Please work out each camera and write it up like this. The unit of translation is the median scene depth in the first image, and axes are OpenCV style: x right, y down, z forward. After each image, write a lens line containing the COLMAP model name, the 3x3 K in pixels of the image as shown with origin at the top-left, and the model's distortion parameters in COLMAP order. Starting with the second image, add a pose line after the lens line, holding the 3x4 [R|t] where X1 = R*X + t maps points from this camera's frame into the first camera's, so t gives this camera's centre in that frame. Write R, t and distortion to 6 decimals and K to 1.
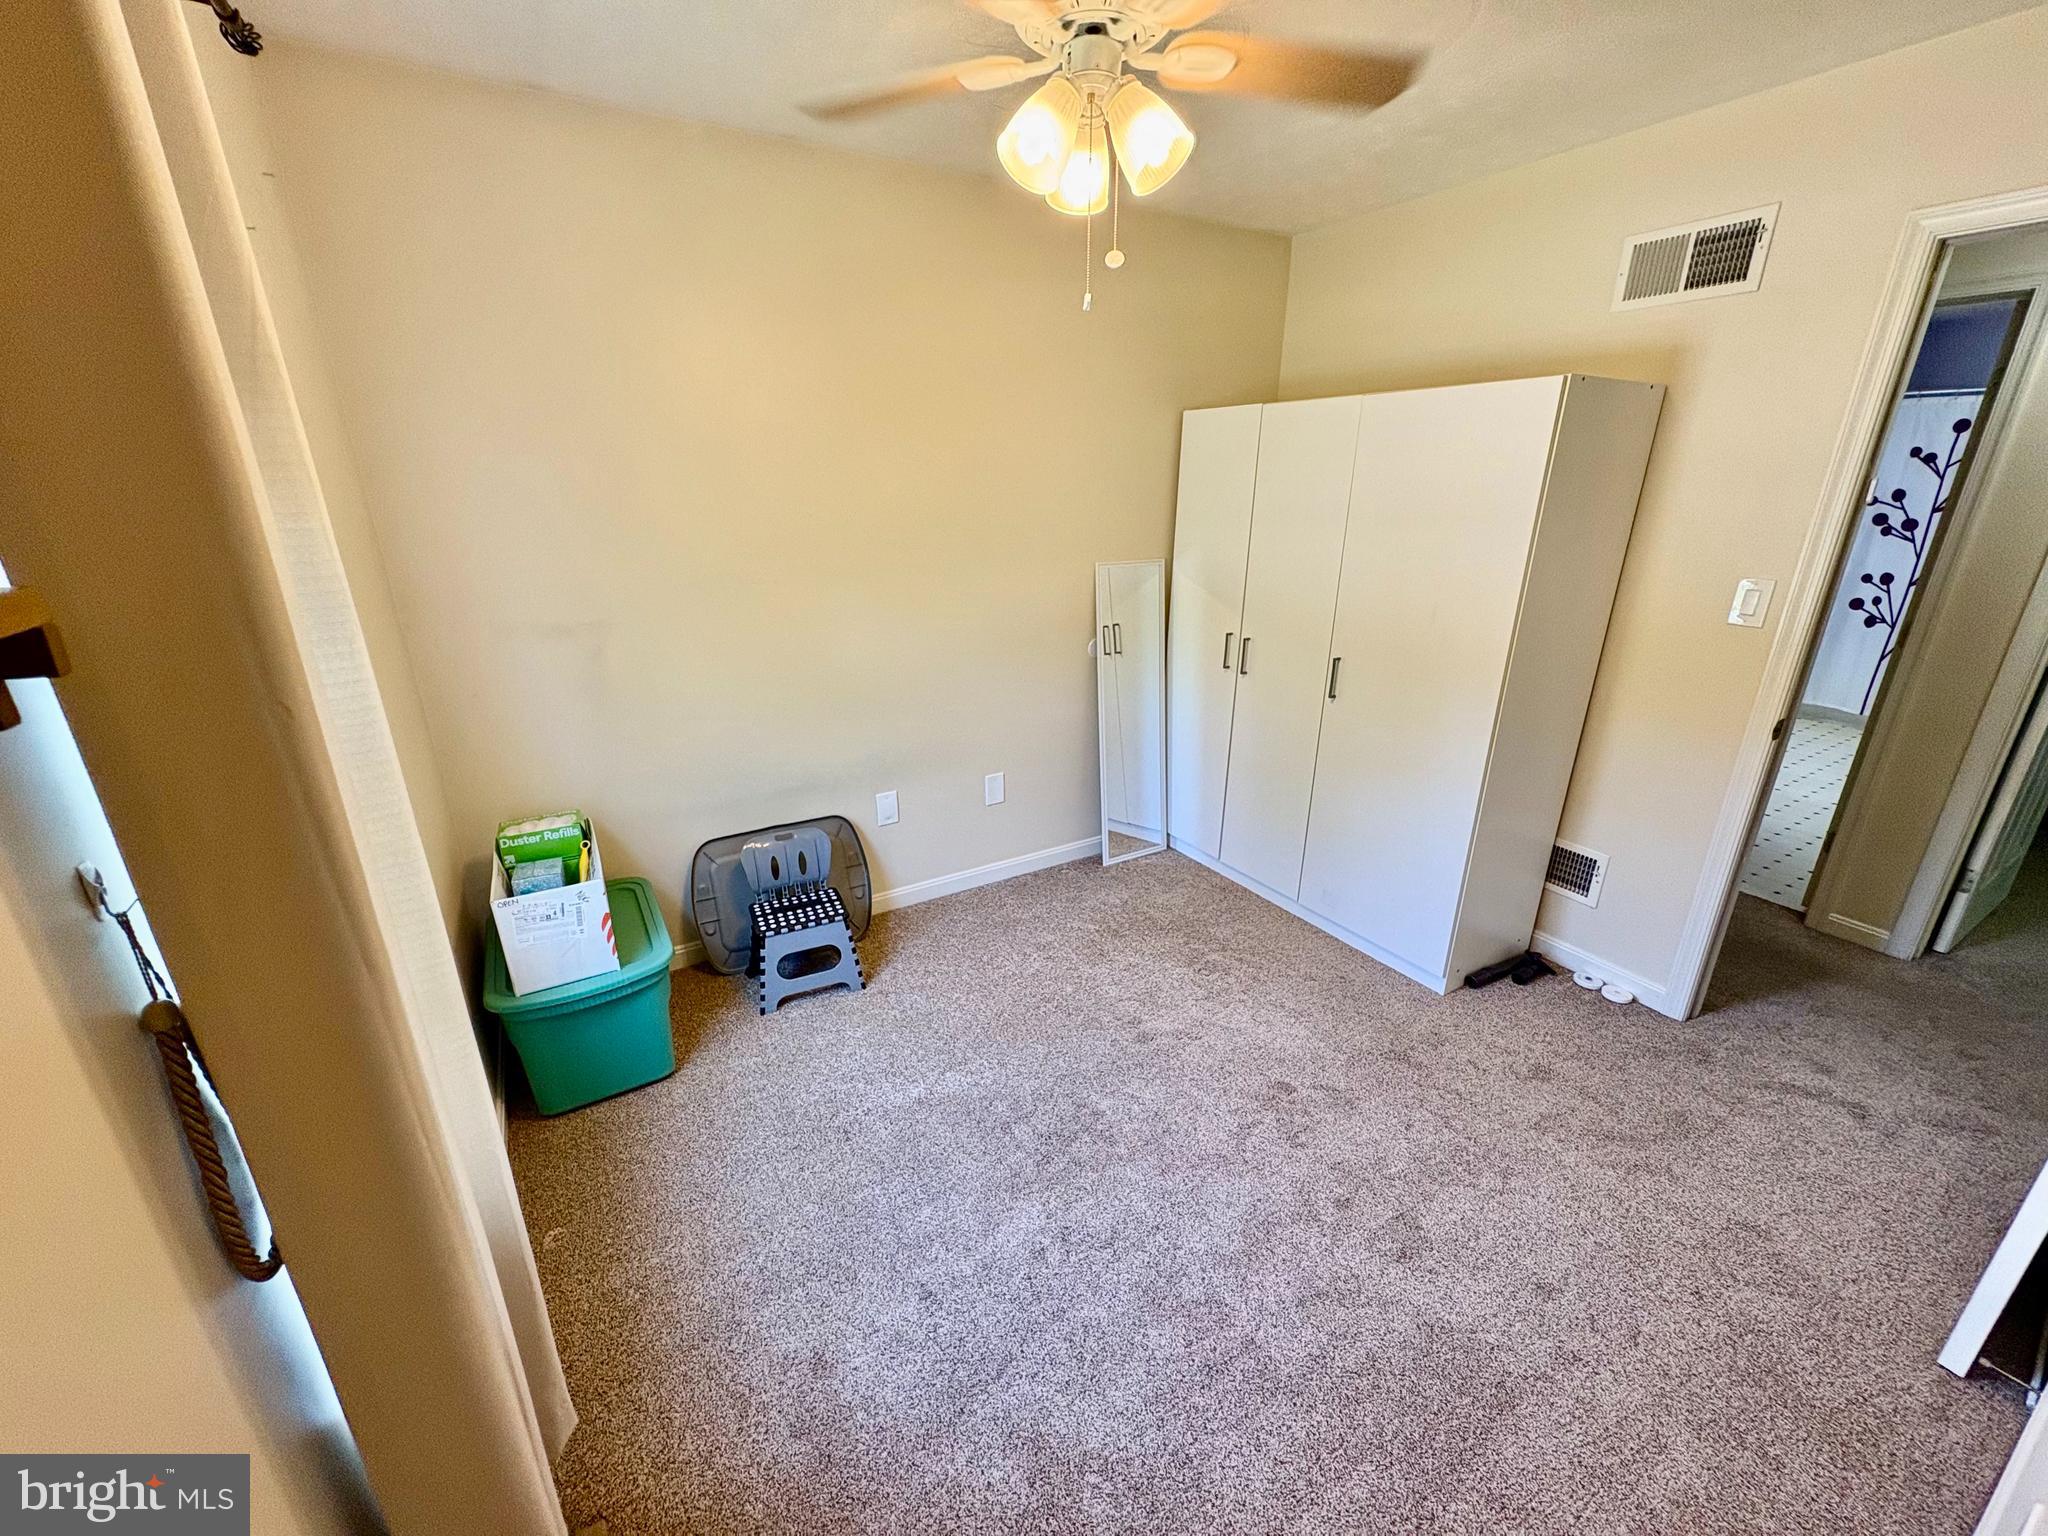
lens RADIAL K [[809.3, 0, 1024.2], [0, 809.3, 766.6], [0, 0, 1]] dist [-0.008714, 0.000936]
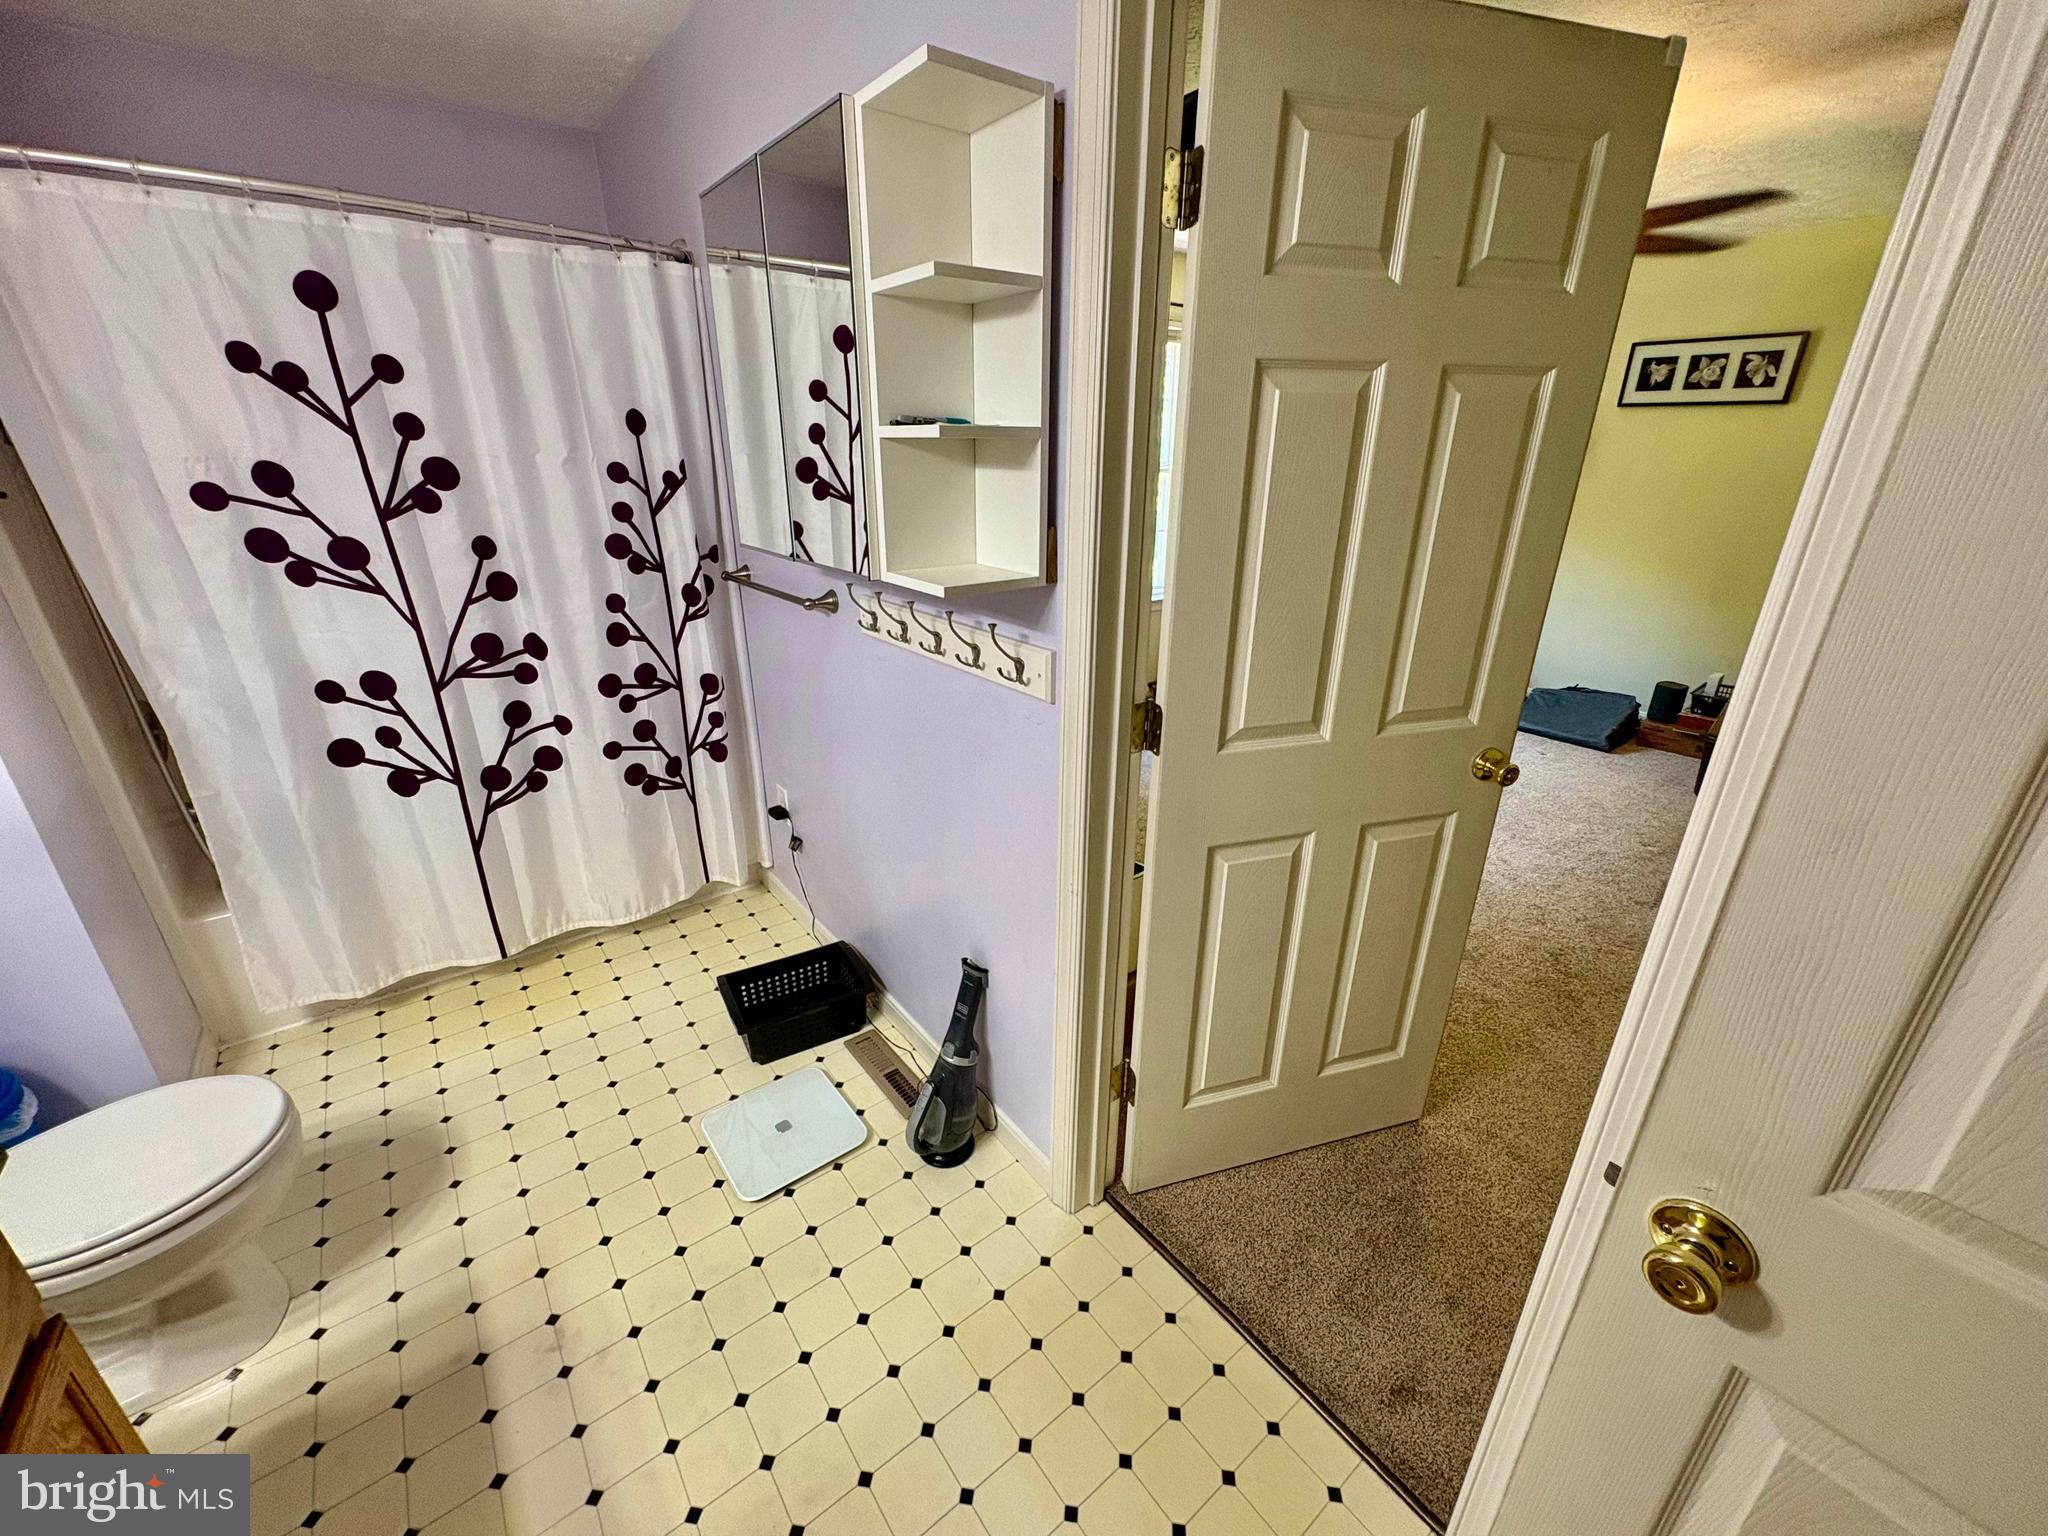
lens RADIAL K [[809.3, 0, 1032.5], [0, 809.3, 767.8], [0, 0, 1]] dist [-0.008714, 0.000936]
pose [[-0.120994, -0.368753, 0.921619, 0.646193], [0.327171, 0.861748, 0.387750, -0.247878], [-0.937187, 0.348443, 0.016379, 0.698751]]
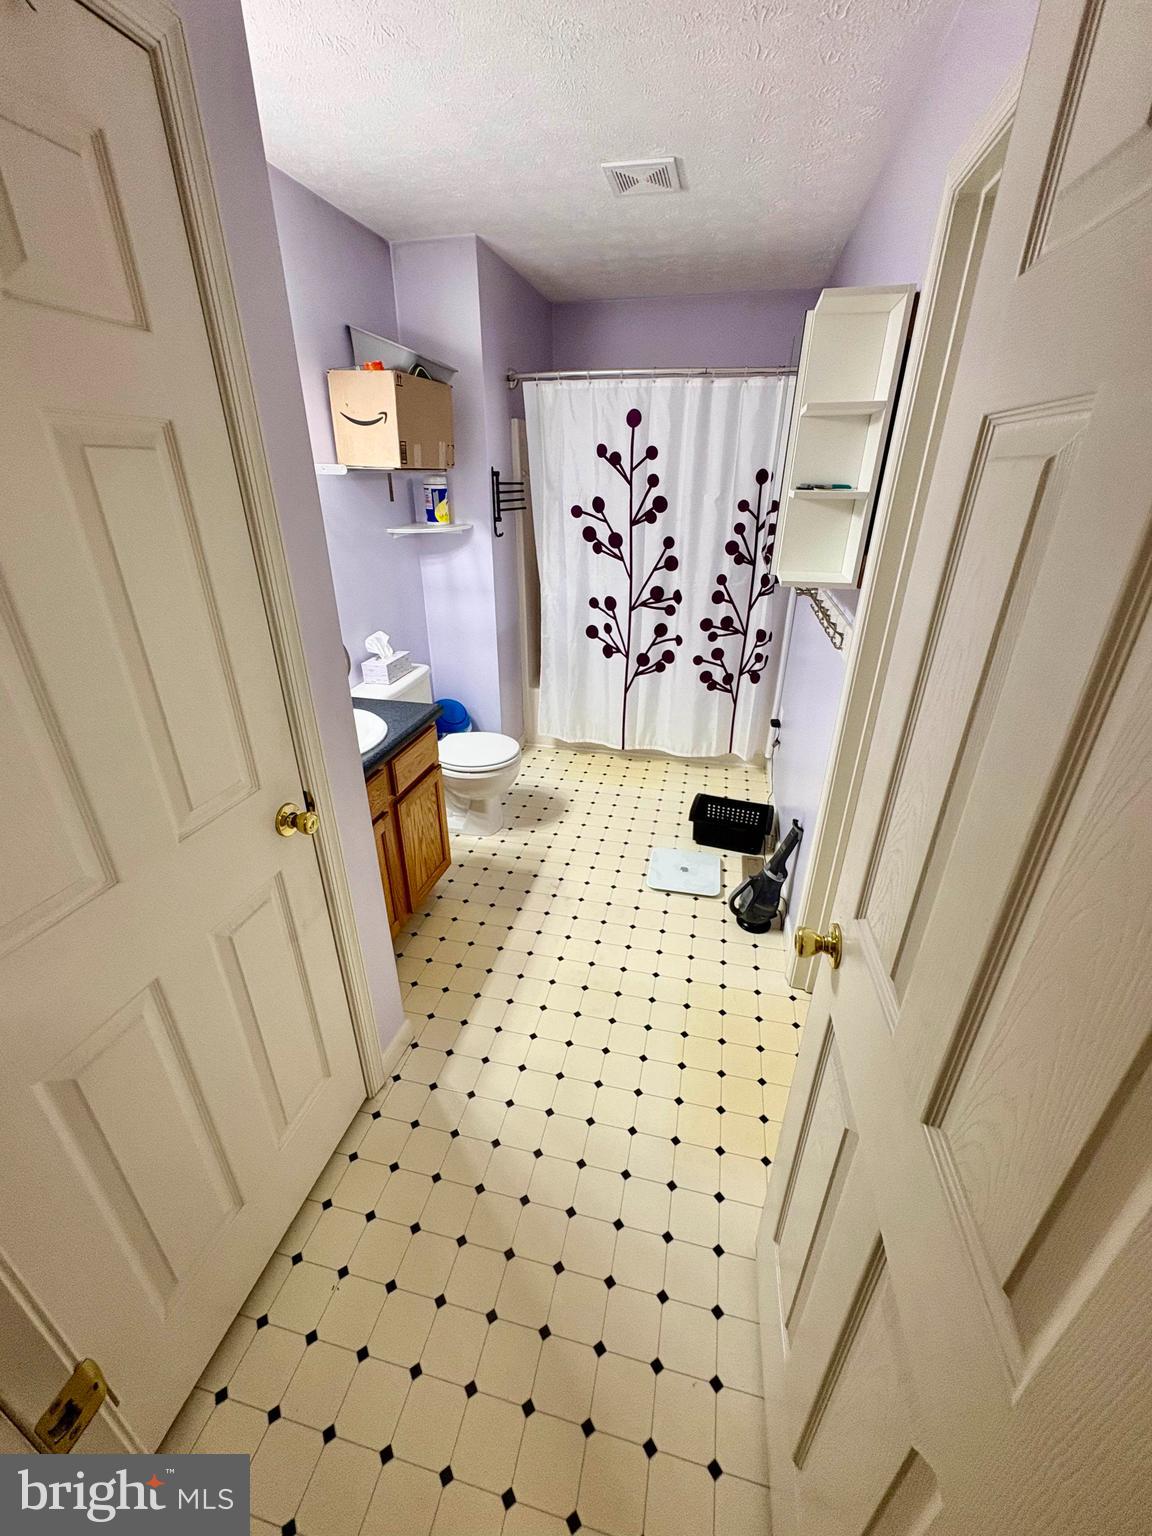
lens RADIAL K [[607.0, 0, 573.8], [0, 607.0, 766.3], [0, 0, 1]] dist [-0.008714, 0.000936]
pose [[0.694392, -0.313239, 0.647843, 0.565081], [0.242855, 0.949478, 0.198778, -0.206727], [-0.677378, 0.019302, 0.735382, 0.545134]]
